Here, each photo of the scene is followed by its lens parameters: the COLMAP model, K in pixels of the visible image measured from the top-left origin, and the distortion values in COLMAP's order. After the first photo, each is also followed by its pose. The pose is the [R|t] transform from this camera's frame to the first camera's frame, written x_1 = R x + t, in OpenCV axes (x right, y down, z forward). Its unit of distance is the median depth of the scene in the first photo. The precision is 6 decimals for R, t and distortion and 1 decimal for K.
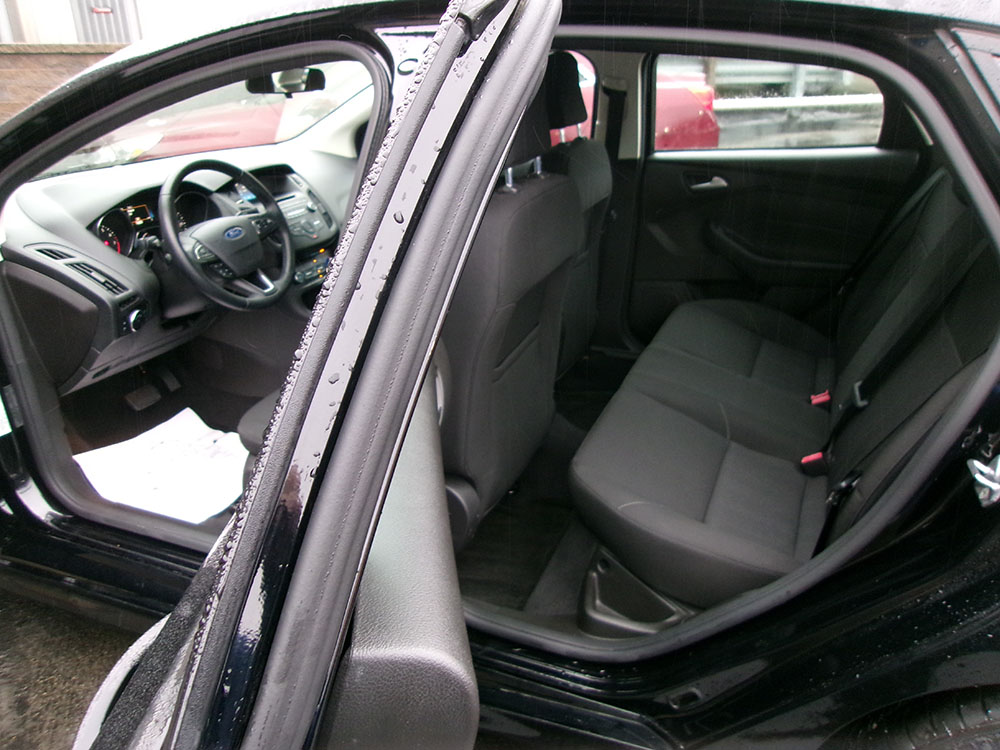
lens RADIAL K [[766.3, 0, 500.0], [0, 766.3, 375.0], [0, 0, 1]] dist [-0.022946, 0.045323]
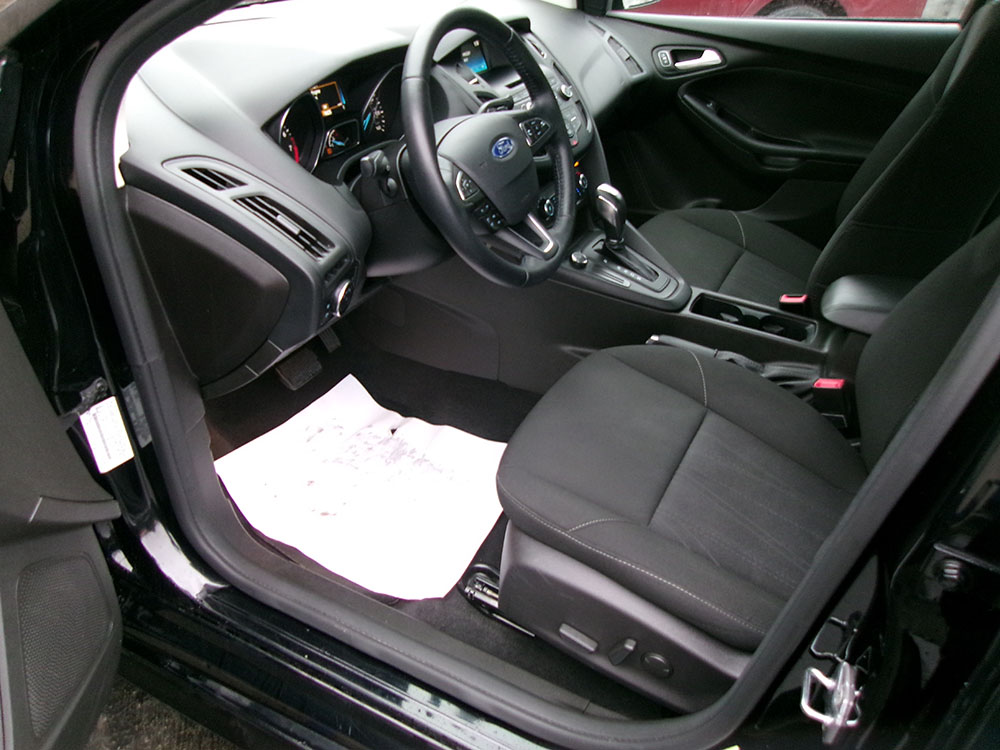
lens RADIAL K [[766.3, 0, 500.0], [0, 766.3, 375.0], [0, 0, 1]] dist [-0.022946, 0.045323]
pose [[0.996476, 0.073905, -0.039663, -0.321759], [-0.065723, 0.981795, 0.178208, -0.122566], [0.052112, -0.174973, 0.983193, 0.412900]]
